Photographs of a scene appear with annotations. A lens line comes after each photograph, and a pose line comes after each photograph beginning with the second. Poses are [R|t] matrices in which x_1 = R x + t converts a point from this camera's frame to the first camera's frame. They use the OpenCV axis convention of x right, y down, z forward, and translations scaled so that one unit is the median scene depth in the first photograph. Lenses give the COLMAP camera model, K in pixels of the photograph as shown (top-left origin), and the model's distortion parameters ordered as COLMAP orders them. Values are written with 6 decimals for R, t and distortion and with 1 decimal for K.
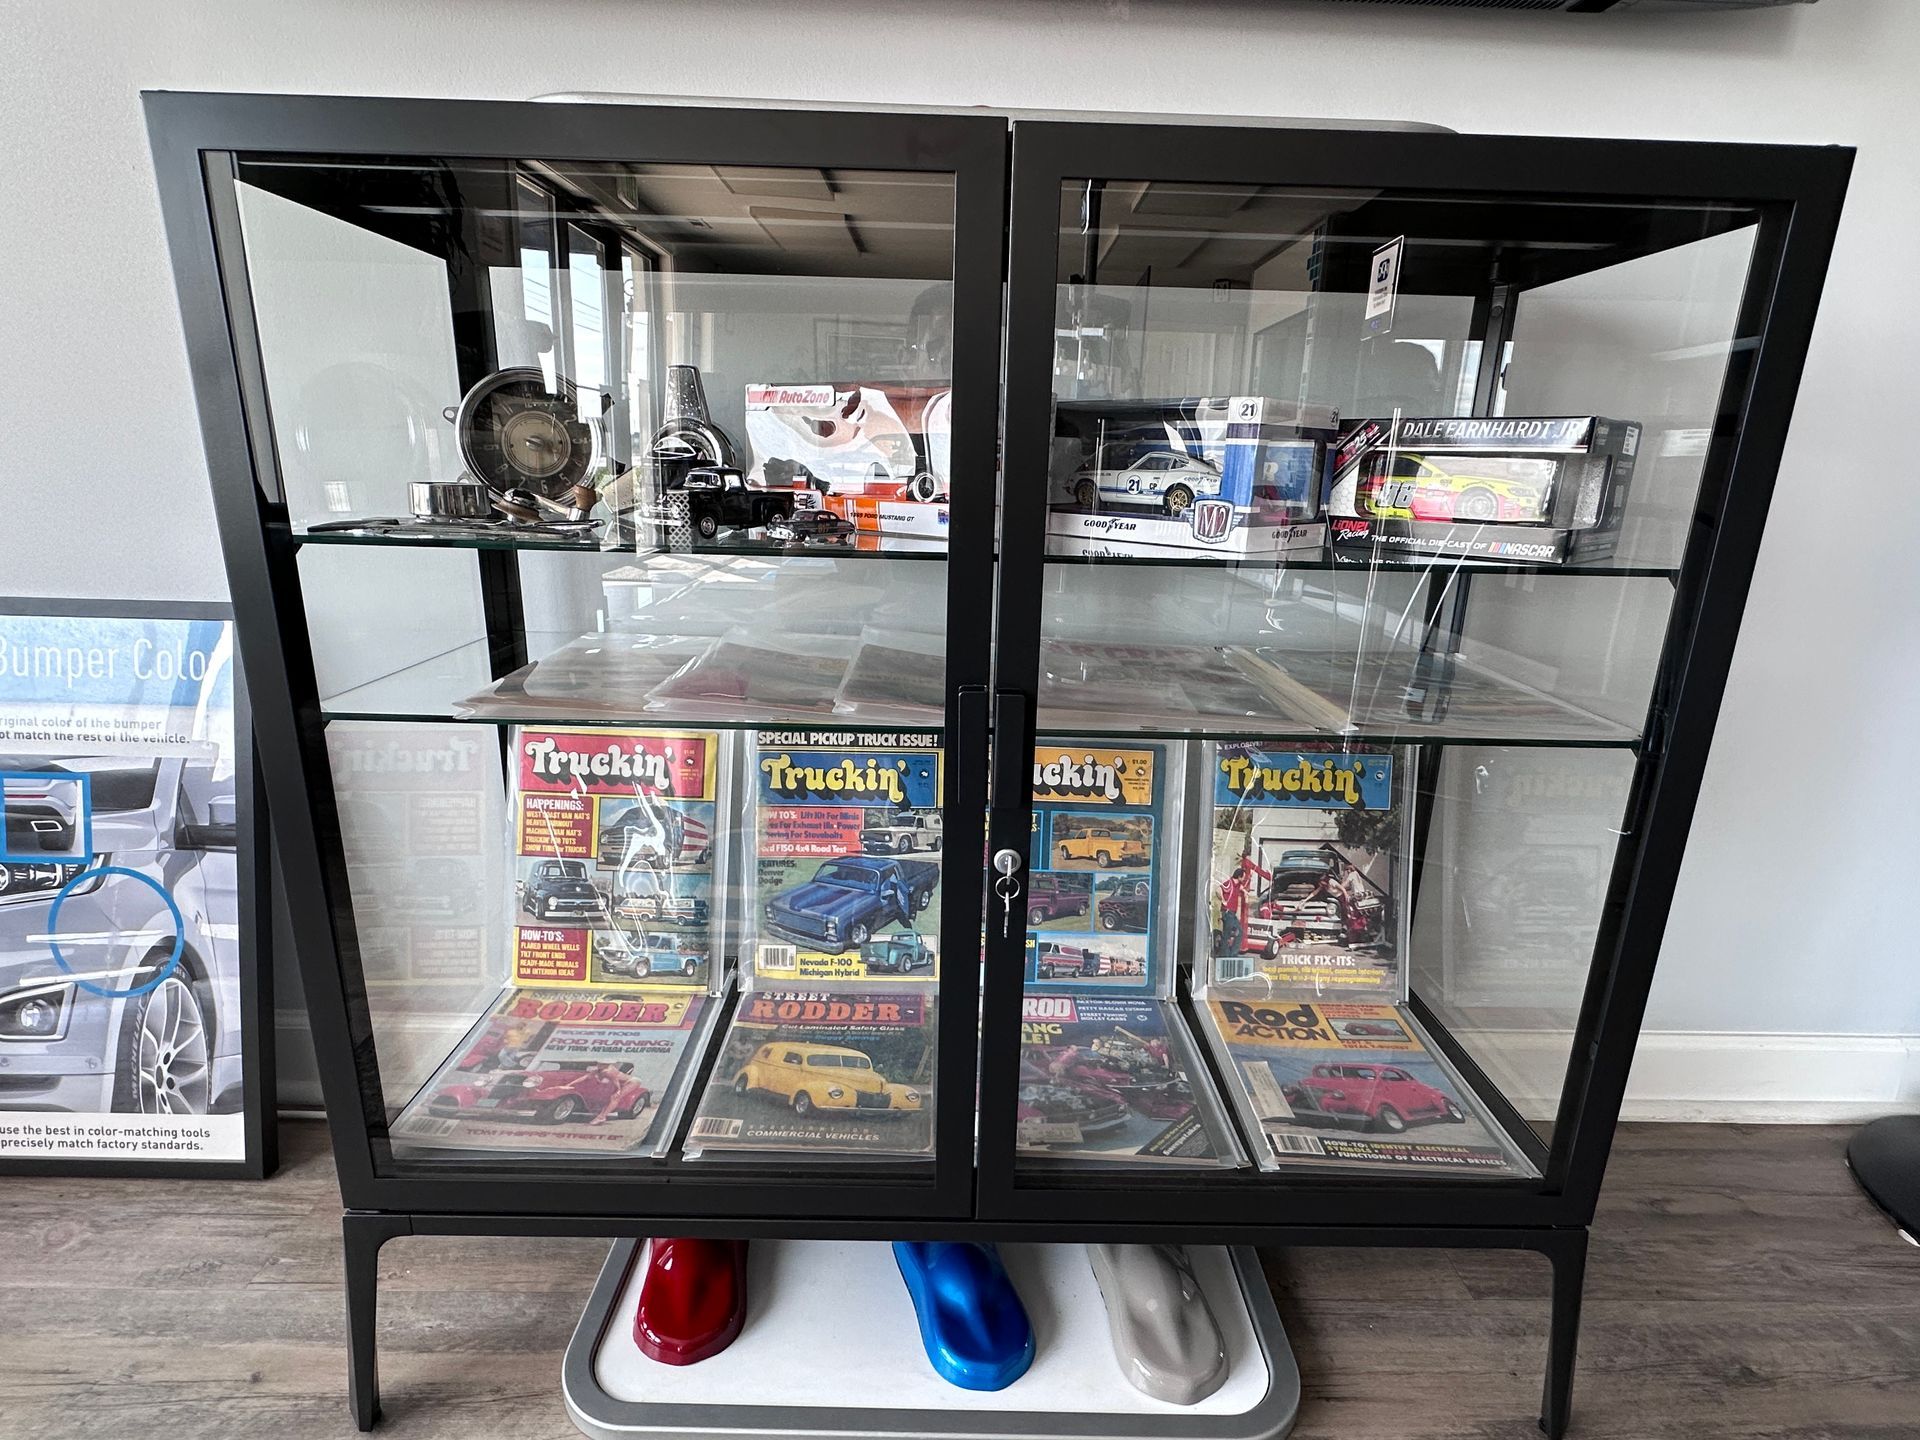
lens RADIAL K [[958.4, 0, 961.6], [0, 958.4, 731.3], [0, 0, 1]] dist [-0.005117, 0.000728]
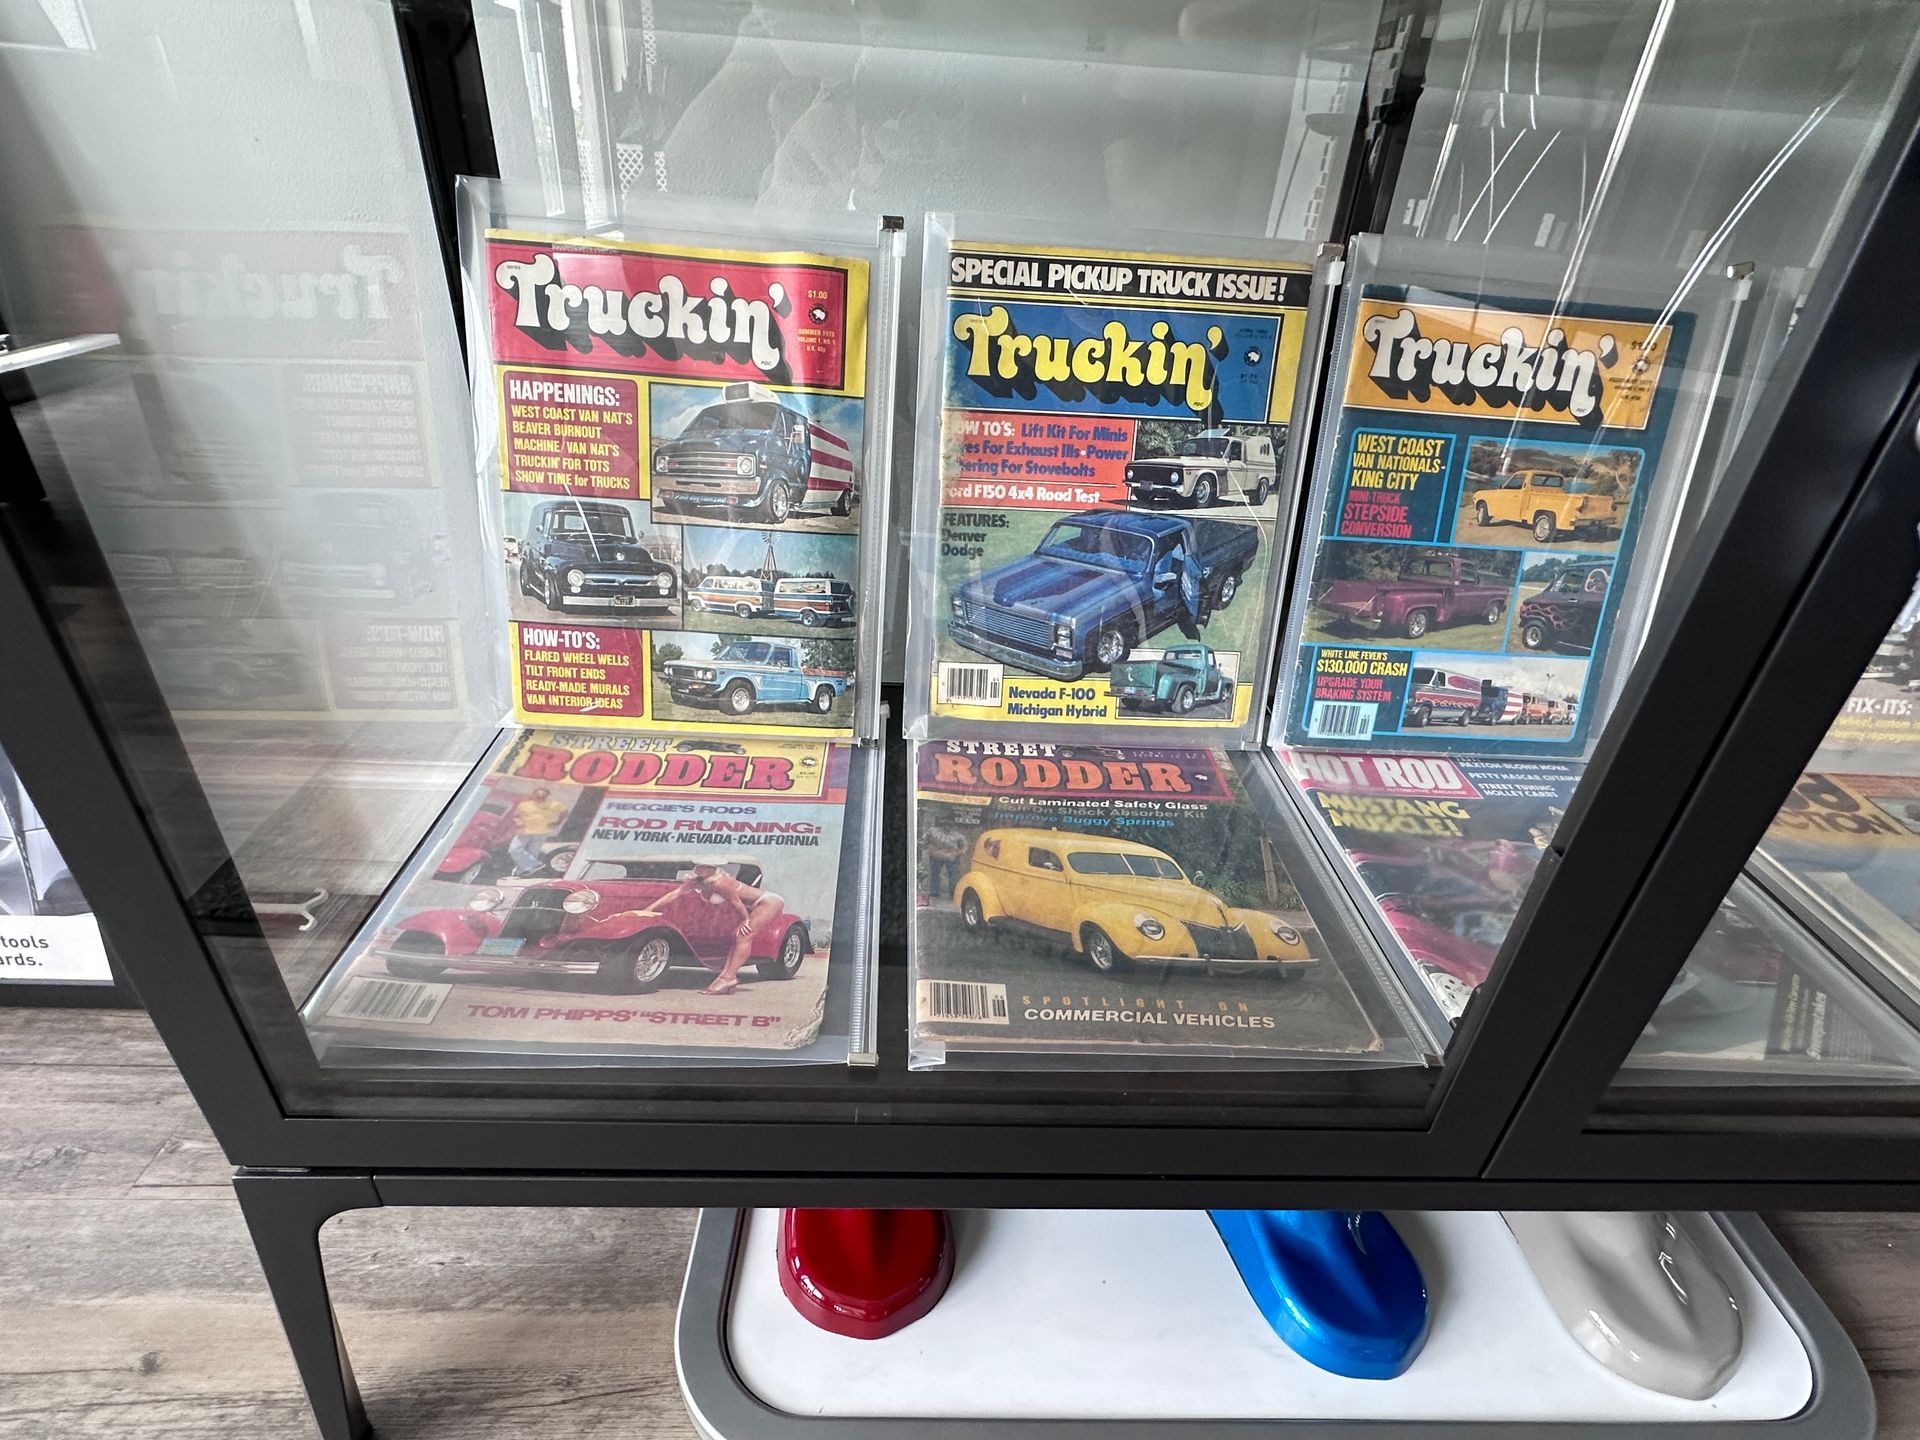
lens RADIAL K [[958.4, 0, 959.2], [0, 958.4, 732.6], [0, 0, 1]] dist [-0.005117, 0.000728]
pose [[0.999298, 0.016628, 0.033572, -0.239907], [-0.025021, 0.963168, 0.267735, 0.118901], [-0.027884, -0.268387, 0.962908, 0.471584]]
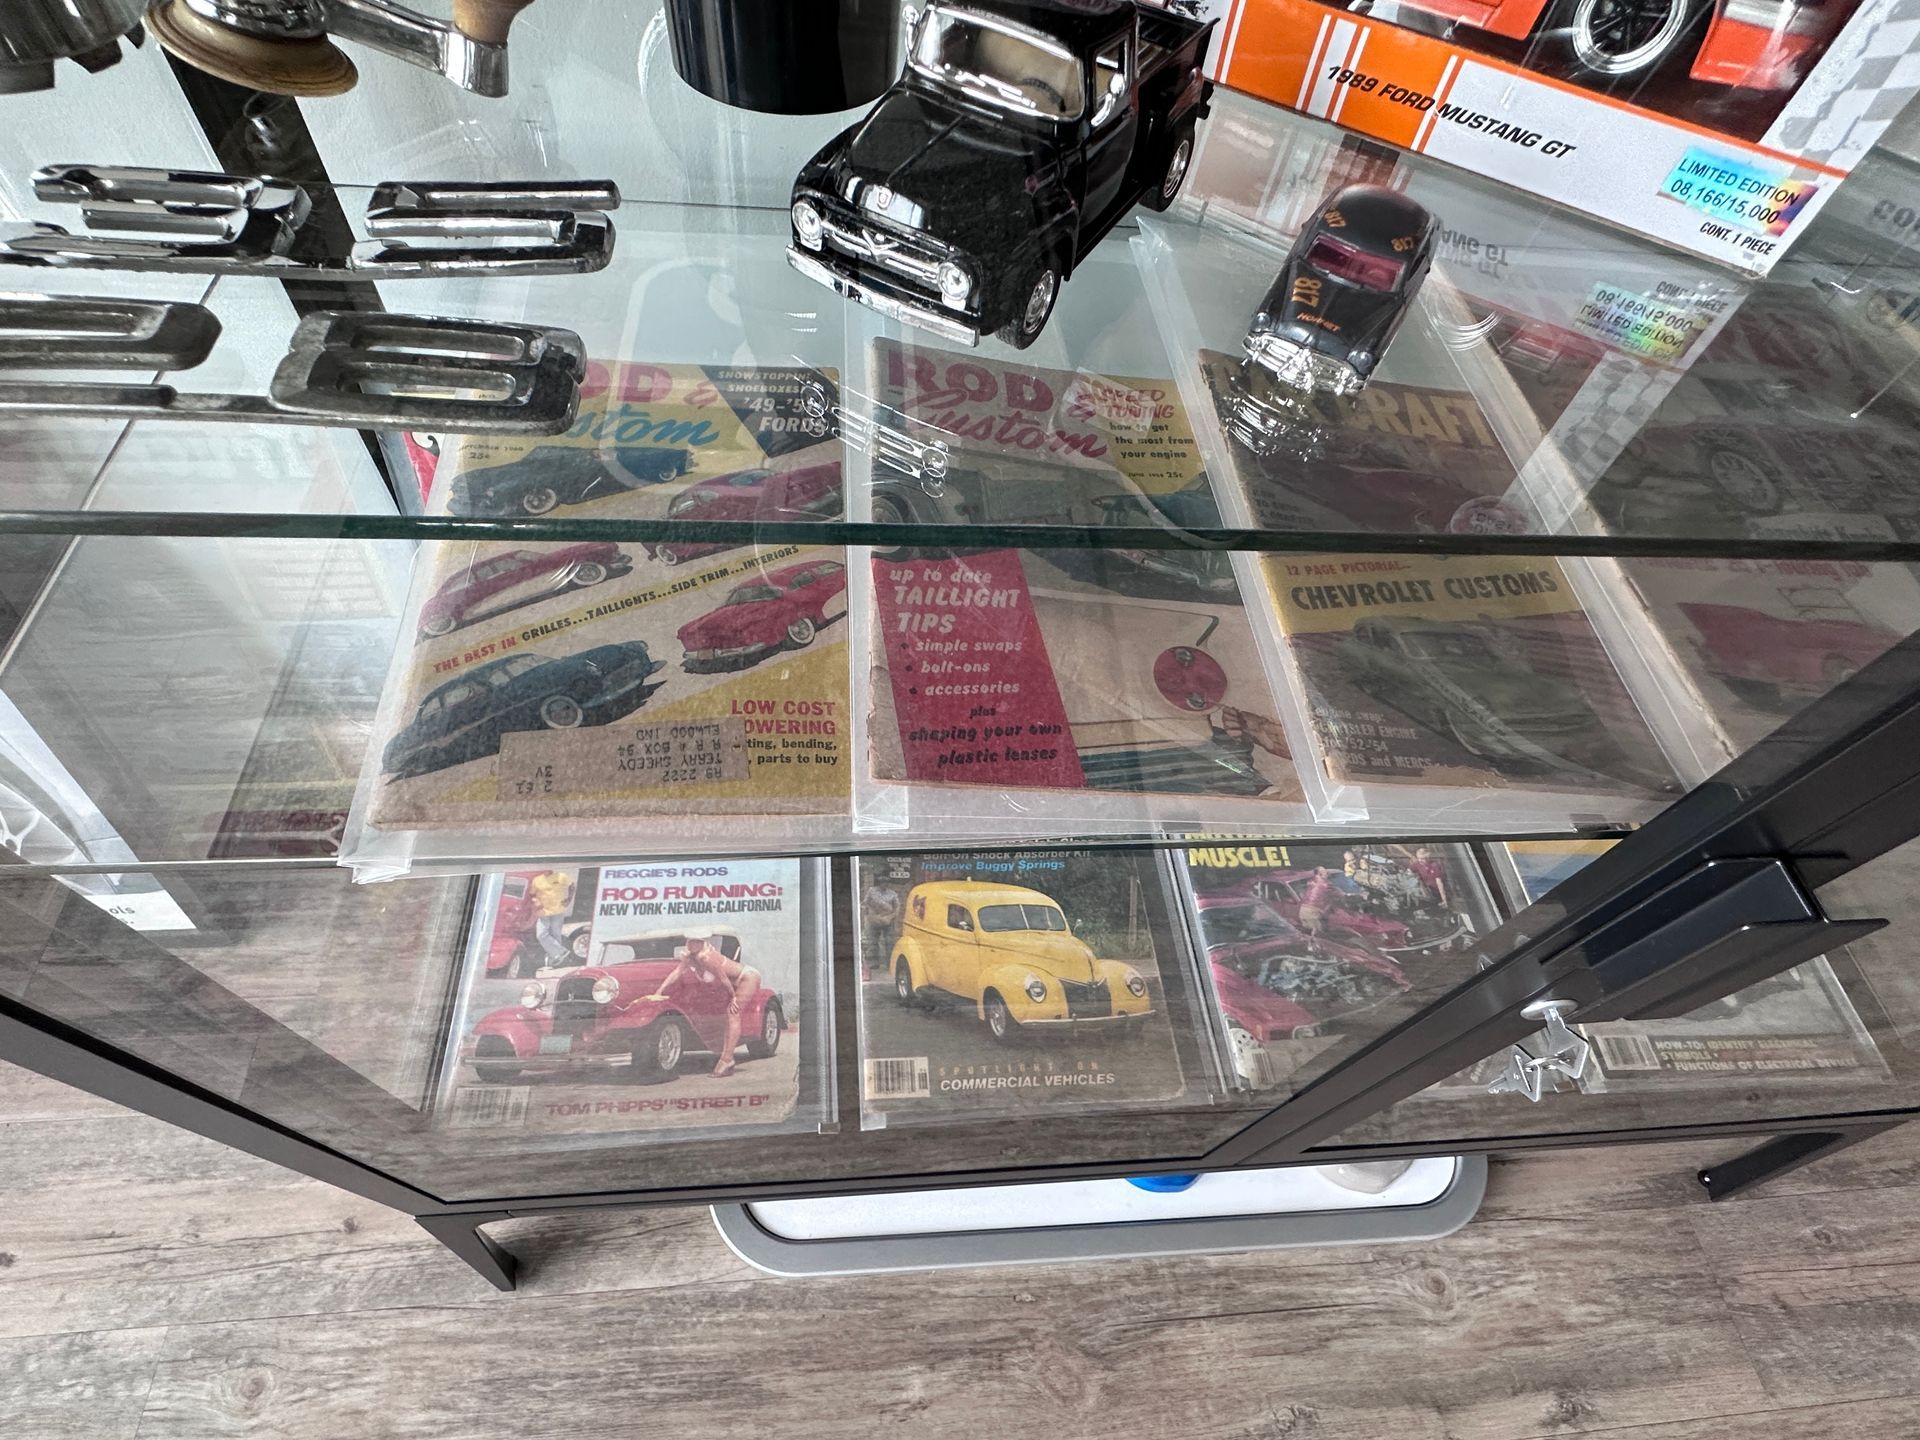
lens RADIAL K [[958.4, 0, 949.5], [0, 958.4, 737.3], [0, 0, 1]] dist [-0.005117, 0.000728]
pose [[0.996118, -0.016607, 0.086451, -0.237881], [-0.044040, 0.756310, 0.652730, -0.225596], [-0.076223, -0.654003, 0.752642, 0.535595]]
